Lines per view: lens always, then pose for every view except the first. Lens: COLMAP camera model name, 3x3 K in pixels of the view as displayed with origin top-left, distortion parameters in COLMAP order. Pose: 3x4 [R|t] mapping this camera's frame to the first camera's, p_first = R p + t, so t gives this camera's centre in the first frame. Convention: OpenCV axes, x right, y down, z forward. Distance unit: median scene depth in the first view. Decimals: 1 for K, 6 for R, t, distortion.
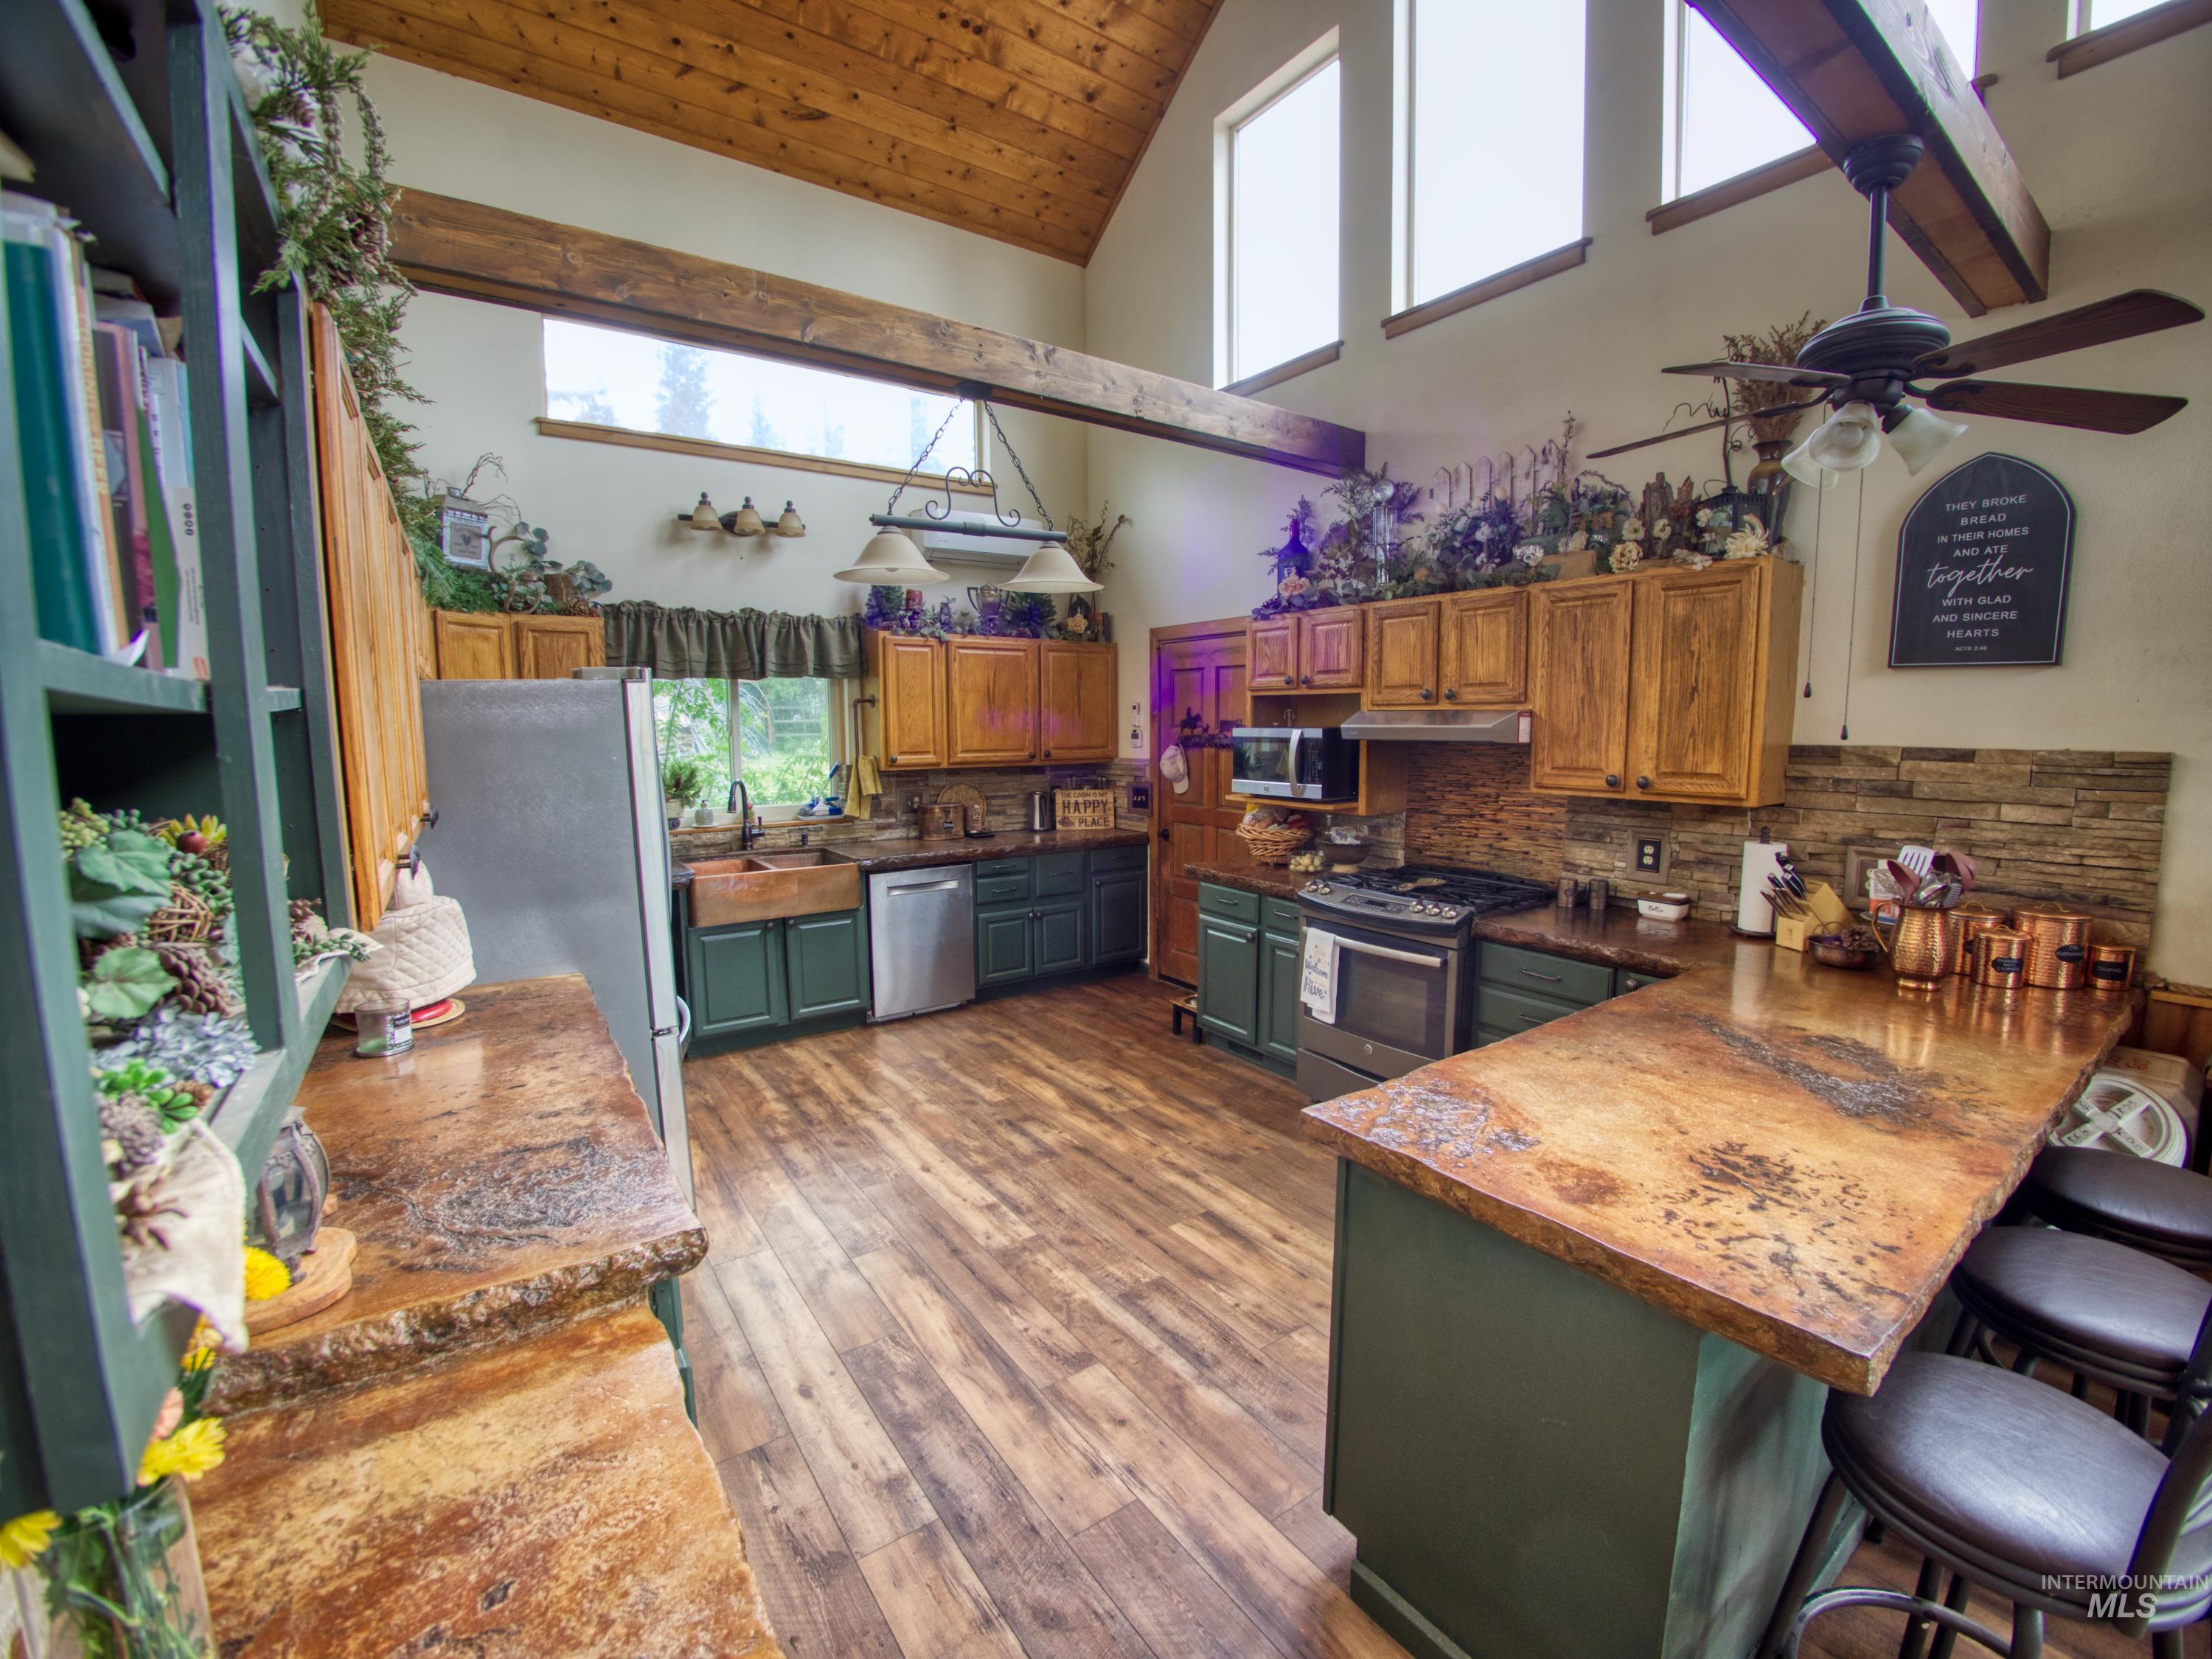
lens RADIAL K [[927.2, 0, 1111.7], [0, 927.2, 840.0], [0, 0, 1]] dist [-0.058122, 0.008371]
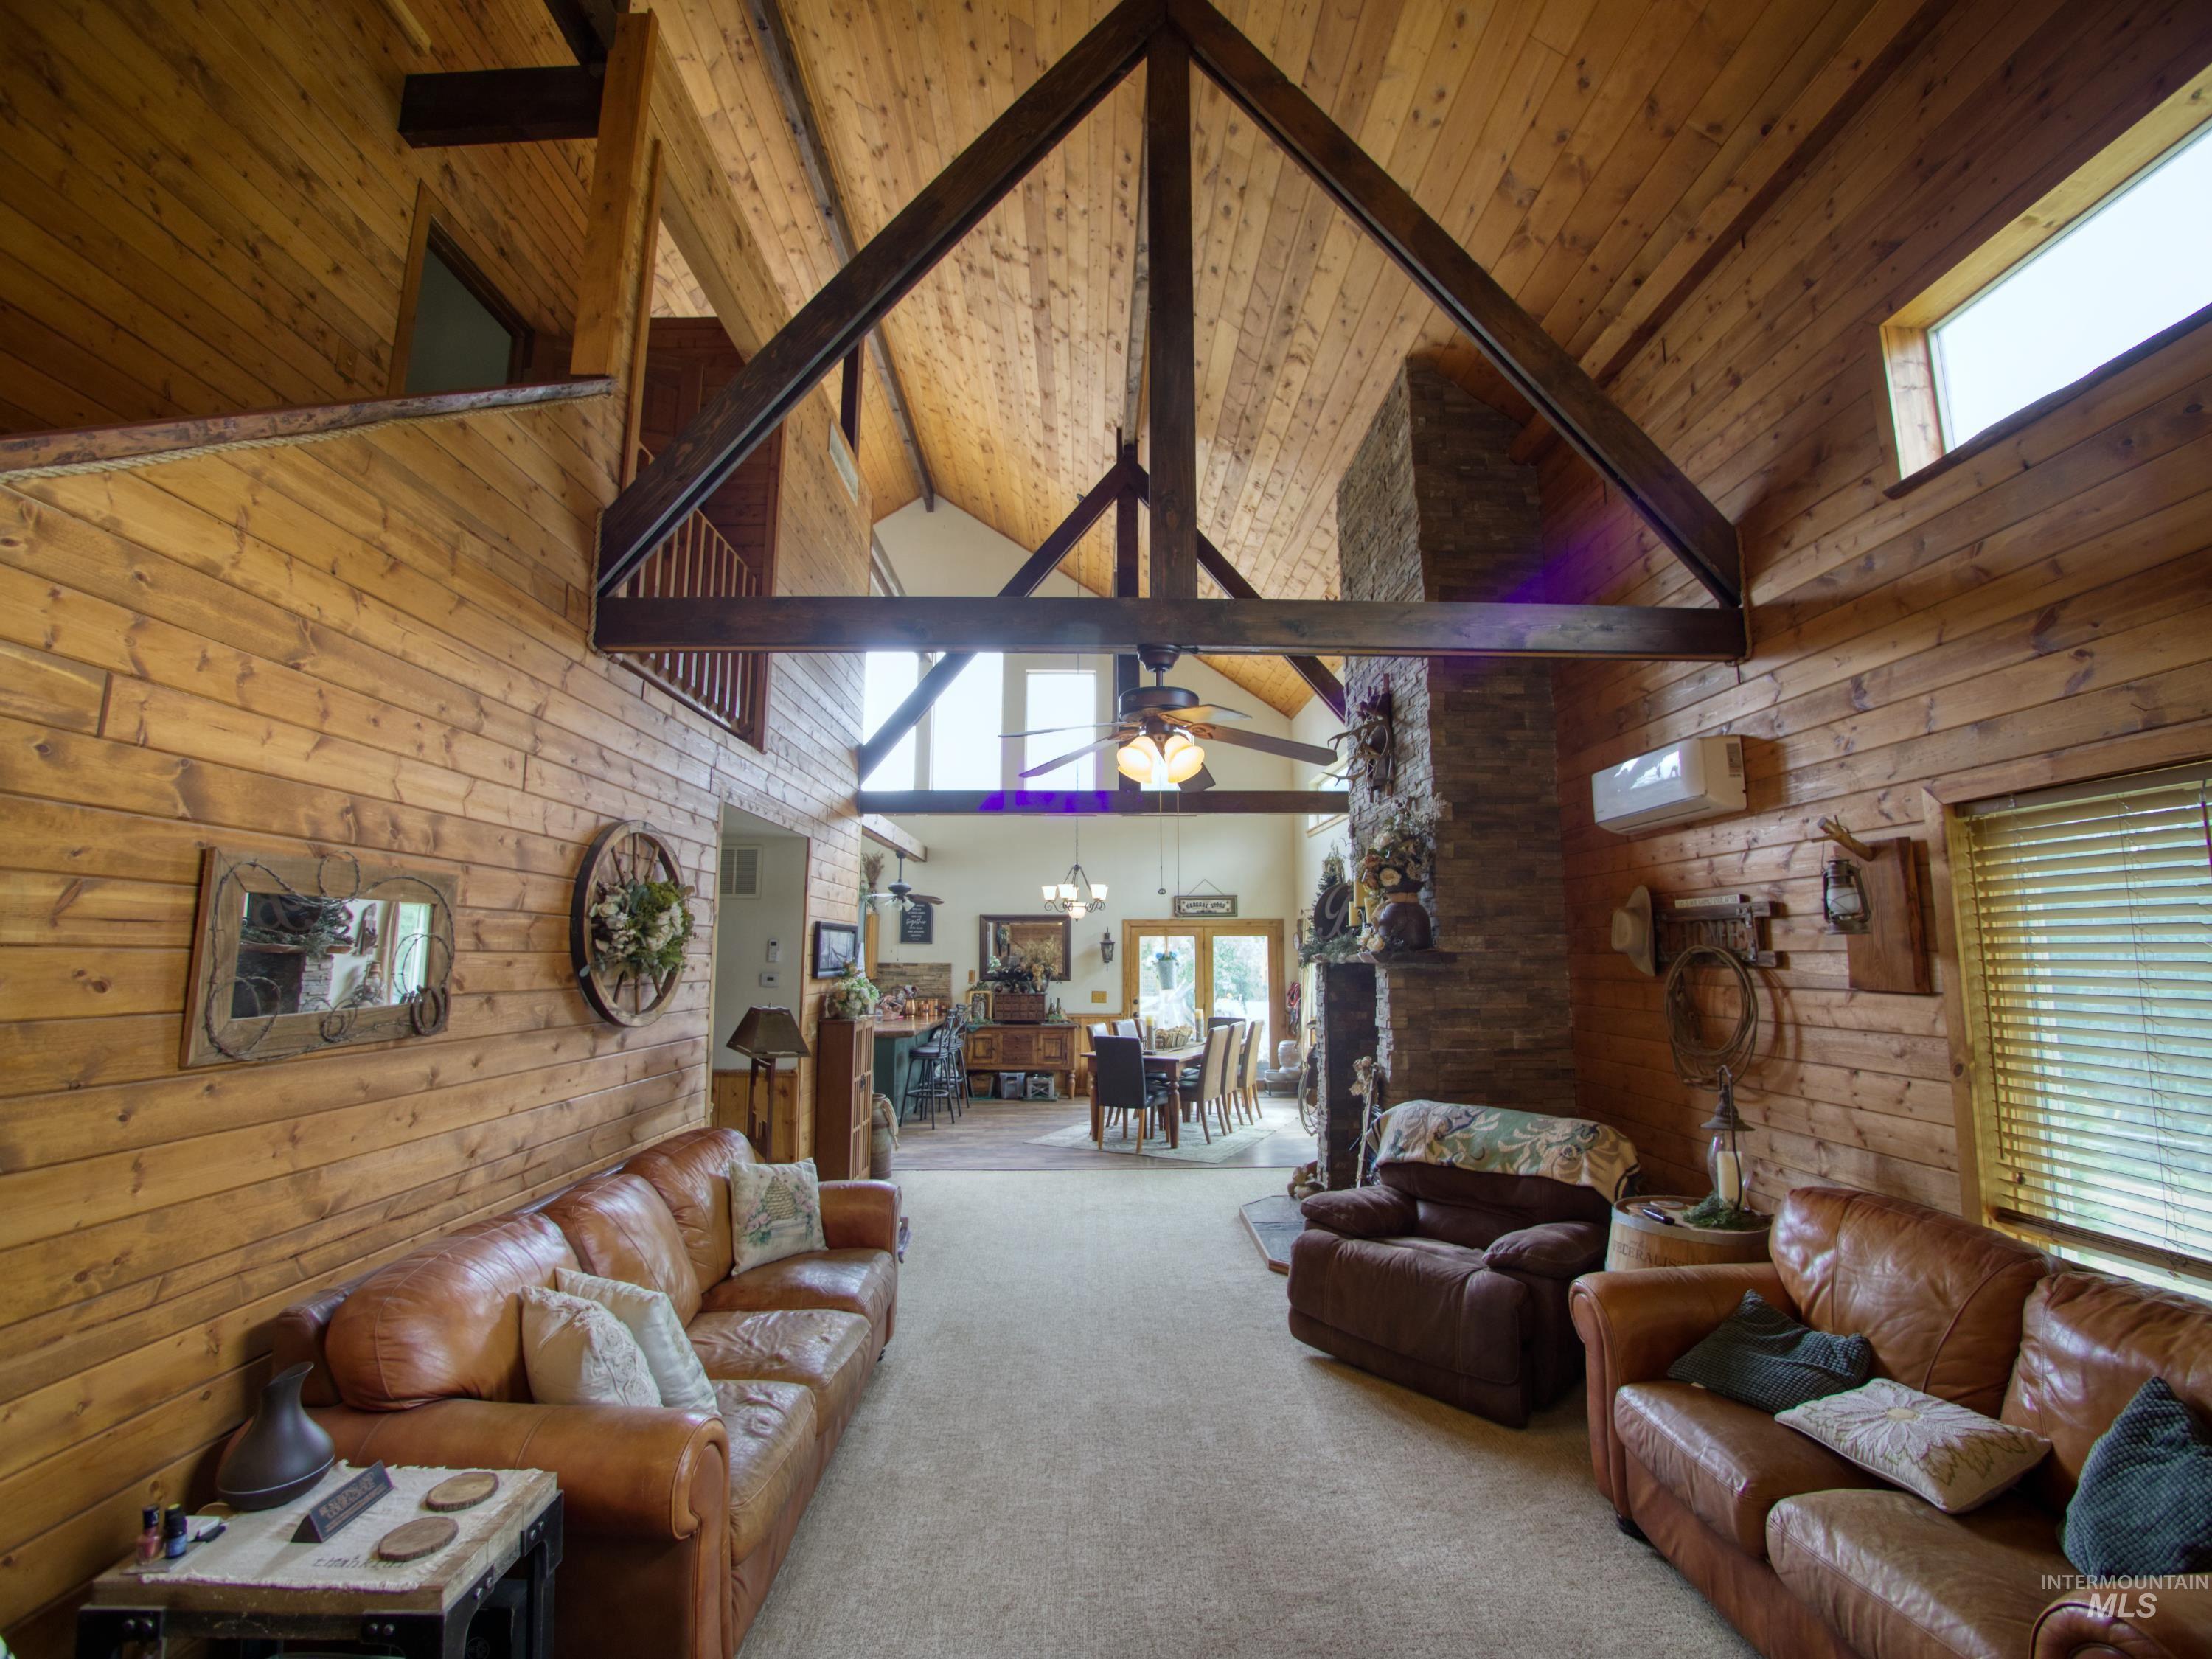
lens RADIAL K [[927.2, 0, 1113.2], [0, 927.2, 838.5], [0, 0, 1]] dist [-0.058122, 0.008371]
pose [[0.554182, 0.105673, 0.825661, -2.032327], [0.097033, 0.976945, -0.190164, 0.225742], [-0.826720, 0.185502, 0.531152, -2.047772]]
